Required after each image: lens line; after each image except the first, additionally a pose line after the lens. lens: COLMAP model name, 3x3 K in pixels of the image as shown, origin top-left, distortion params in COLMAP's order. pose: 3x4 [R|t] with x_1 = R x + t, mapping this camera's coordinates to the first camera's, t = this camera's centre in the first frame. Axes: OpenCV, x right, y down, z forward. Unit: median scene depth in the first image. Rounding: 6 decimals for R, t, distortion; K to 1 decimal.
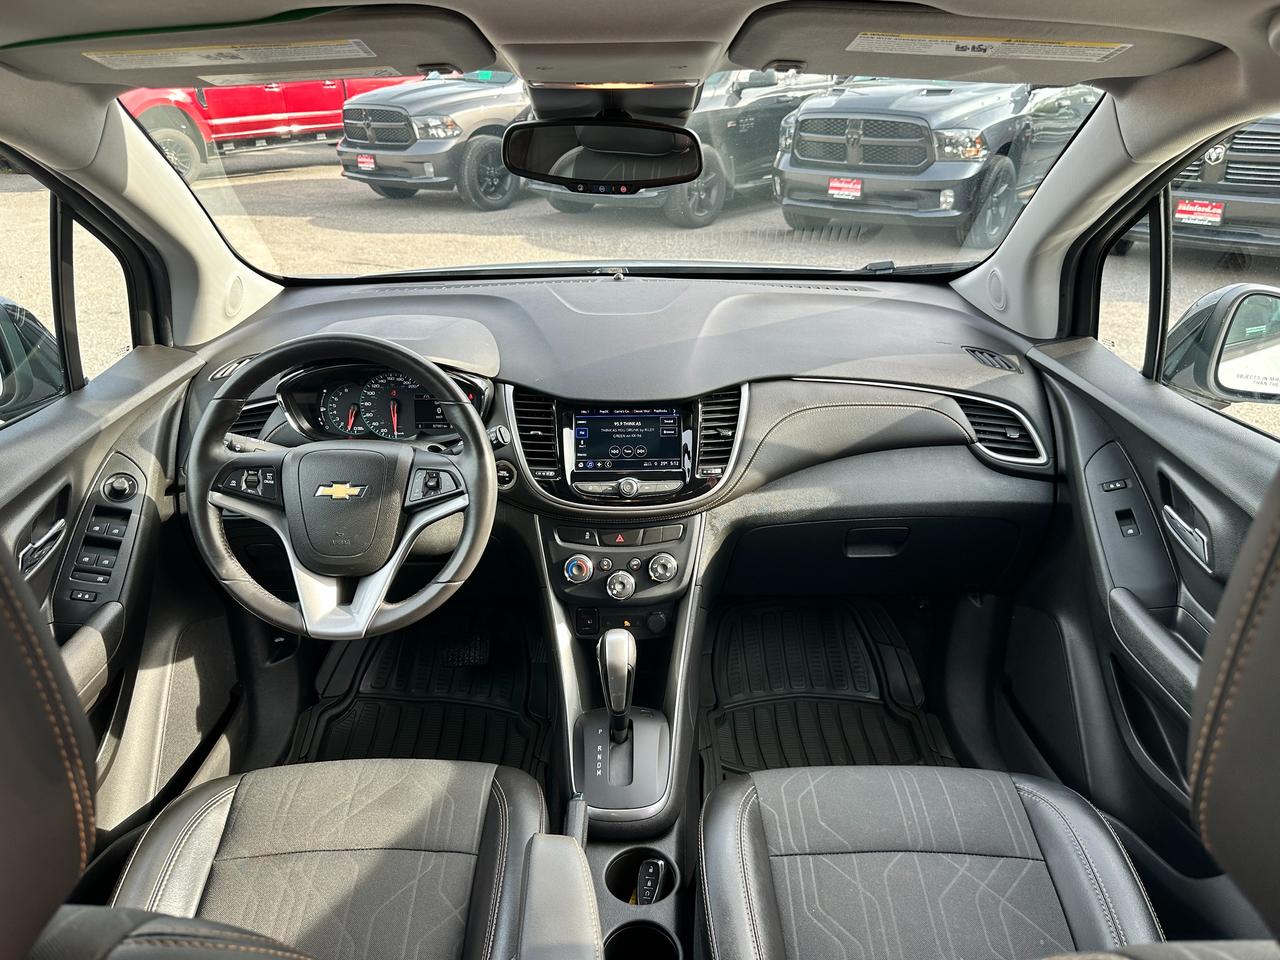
lens RADIAL K [[902.7, 0, 658.3], [0, 902.7, 427.7], [0, 0, 1]] dist [0.002098, -0.002818]
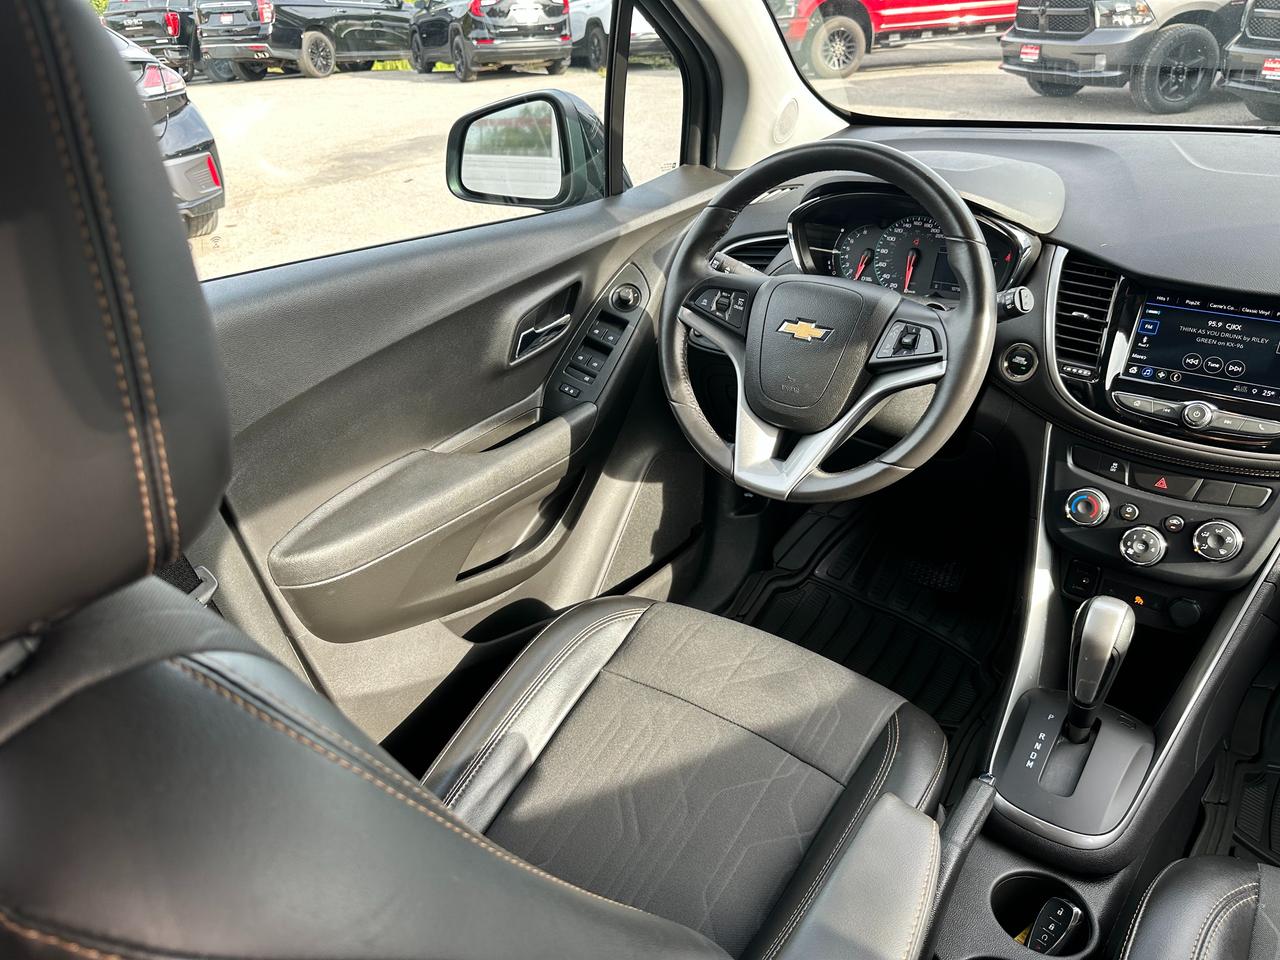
lens RADIAL K [[910.8, 0, 634.5], [0, 910.8, 482.4], [0, 0, 1]] dist [0.002481, -0.011631]
pose [[0.777793, 0.272364, -0.566442, 0.041134], [-0.184061, 0.960423, 0.209066, 0.049744], [0.600966, -0.058350, 0.797142, 0.183247]]
